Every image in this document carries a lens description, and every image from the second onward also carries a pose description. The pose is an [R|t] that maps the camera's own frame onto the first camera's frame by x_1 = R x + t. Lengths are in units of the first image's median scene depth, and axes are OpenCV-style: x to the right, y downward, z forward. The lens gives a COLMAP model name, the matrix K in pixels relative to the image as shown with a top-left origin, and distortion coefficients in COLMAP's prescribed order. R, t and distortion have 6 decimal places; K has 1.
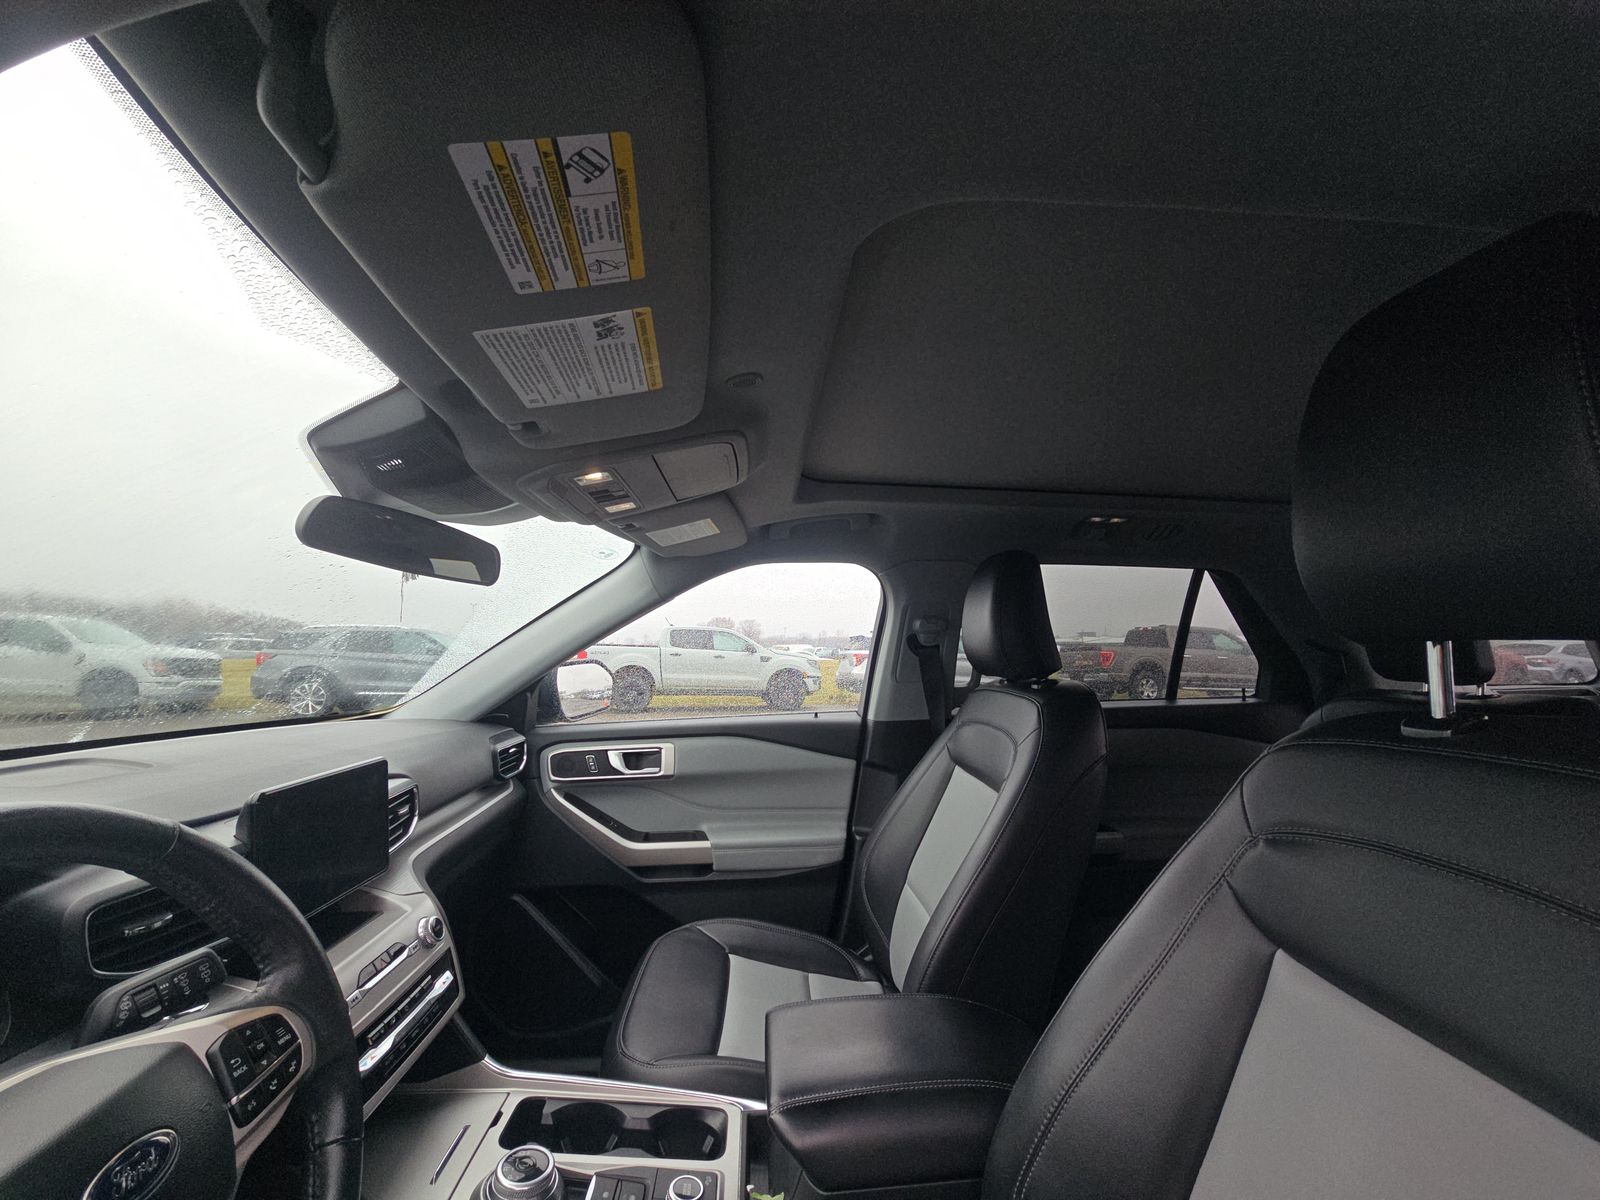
lens RADIAL K [[636.3, 0, 796.0], [0, 636.3, 603.7], [0, 0, 1]] dist [-0.004644, -0.000760]
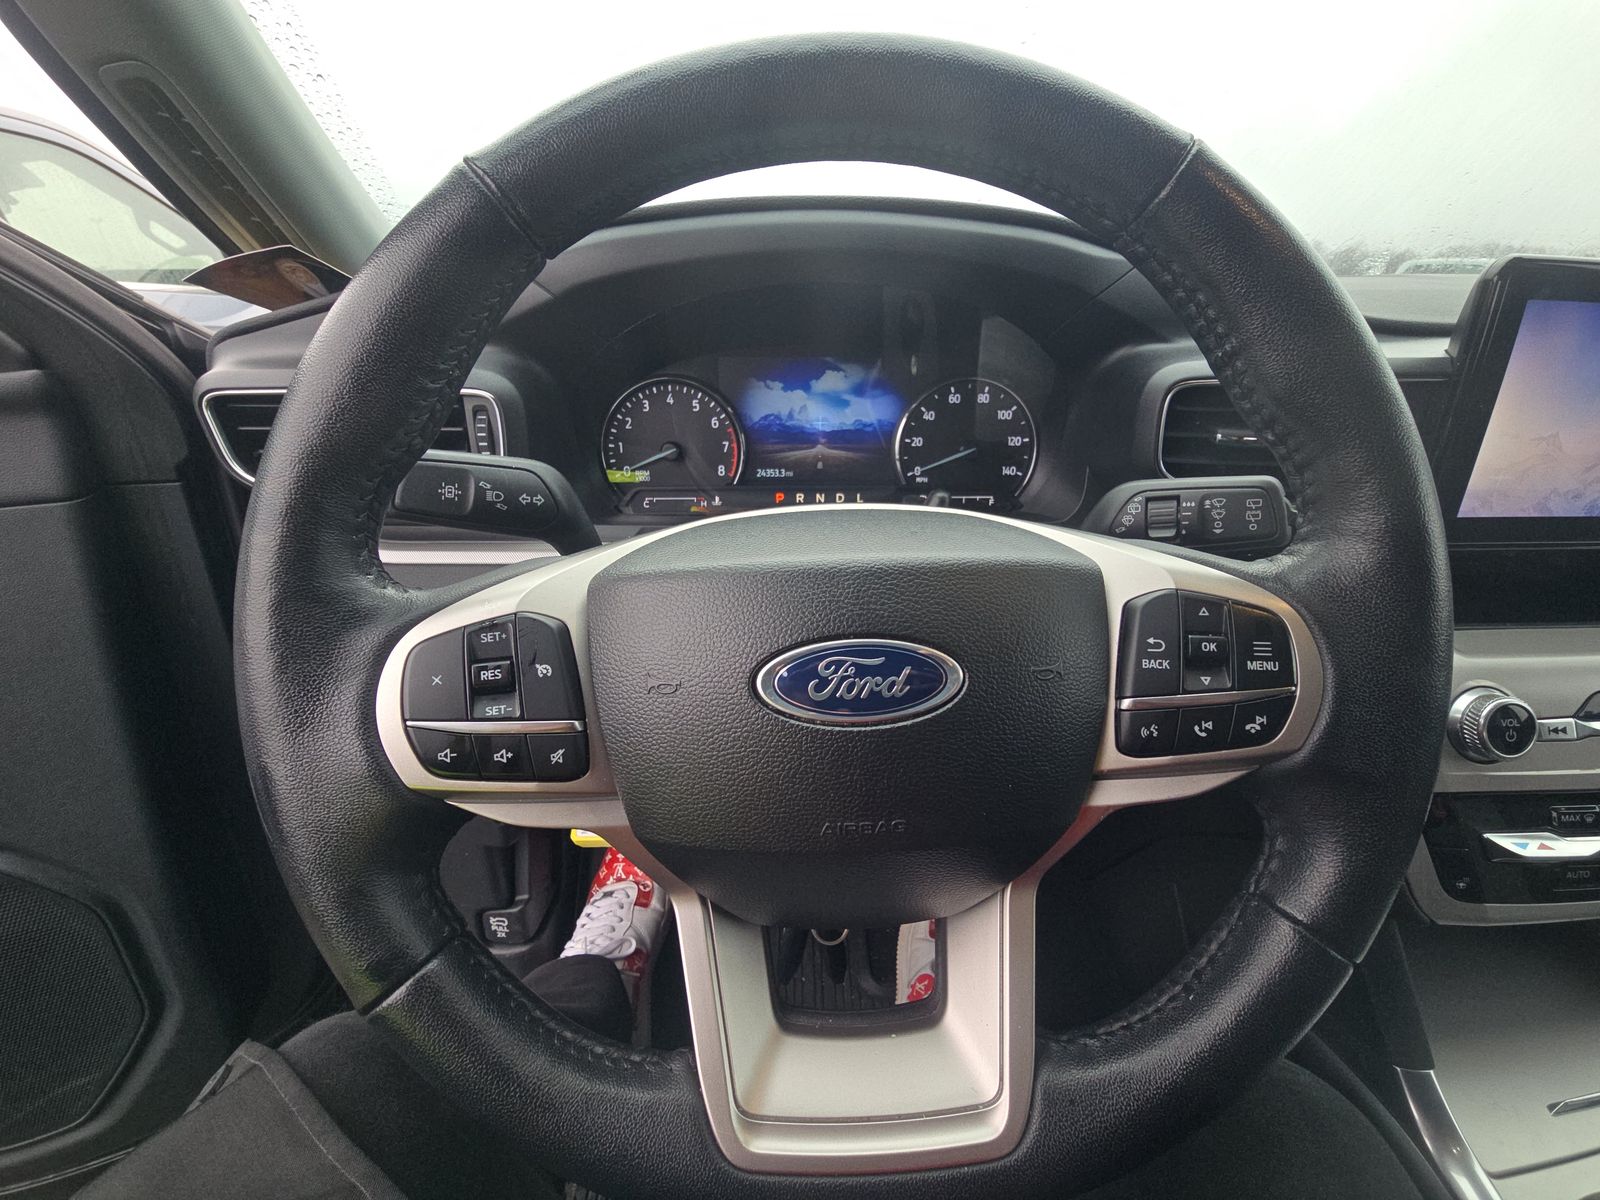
lens RADIAL K [[636.3, 0, 802.7], [0, 636.3, 609.6], [0, 0, 1]] dist [-0.004644, -0.000760]
pose [[-0.064186, 0.410120, -0.909770, -0.380010], [0.107522, 0.909185, 0.402270, 0.424891], [0.992129, -0.072001, -0.102454, 0.709052]]
